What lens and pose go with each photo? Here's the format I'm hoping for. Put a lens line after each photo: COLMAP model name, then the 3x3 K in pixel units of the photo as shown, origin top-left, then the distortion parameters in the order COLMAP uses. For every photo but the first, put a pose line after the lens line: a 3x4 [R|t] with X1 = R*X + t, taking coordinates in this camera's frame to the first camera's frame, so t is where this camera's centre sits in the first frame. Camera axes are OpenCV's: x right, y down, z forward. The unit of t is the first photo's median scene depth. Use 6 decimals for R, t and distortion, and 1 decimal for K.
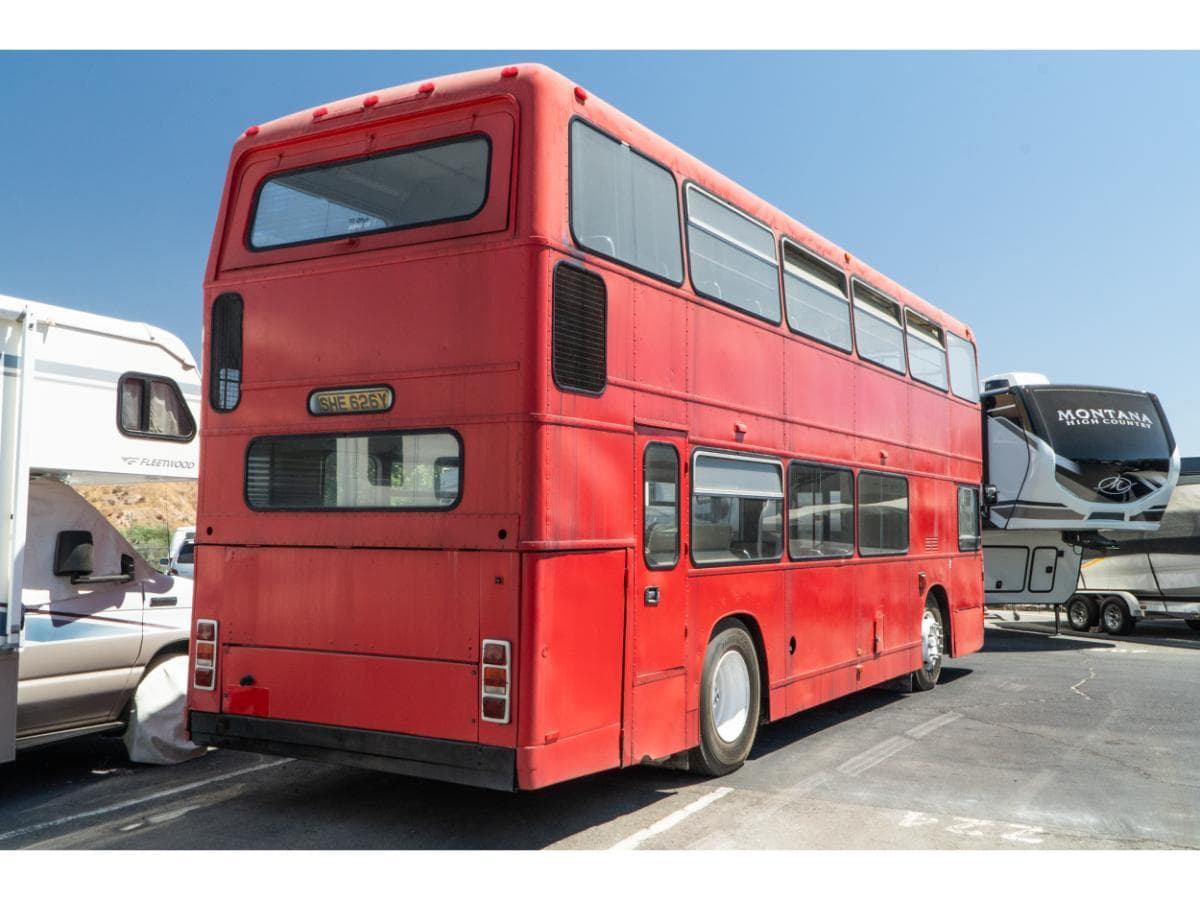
lens RADIAL K [[1173.7, 0, 663.3], [0, 1173.7, 443.7], [0, 0, 1]] dist [-0.010066, -0.001433]
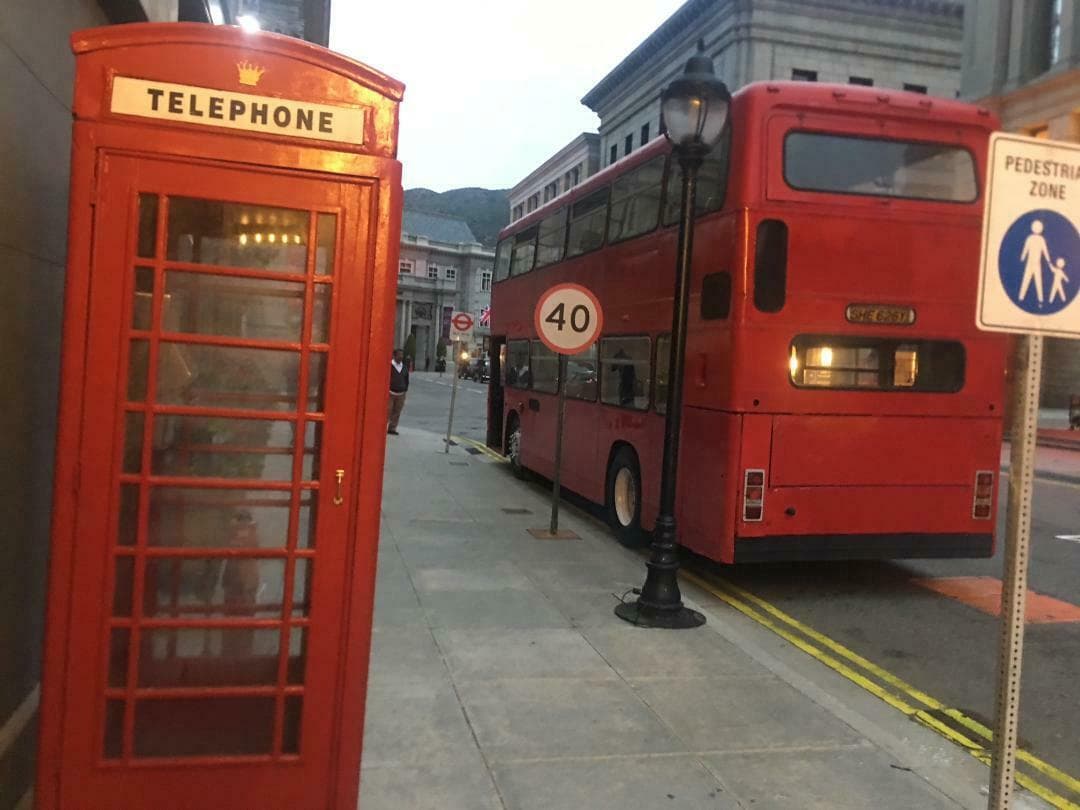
lens RADIAL K [[866.4, 0, 540.0], [0, 866.4, 405.0], [0, 0, 1]] dist [0.001077, 0.003985]
pose [[0.725682, -0.021031, 0.687709, -1.091738], [-0.075098, 0.991140, 0.109554, -0.009603], [-0.683920, -0.131147, 0.717673, 0.421112]]
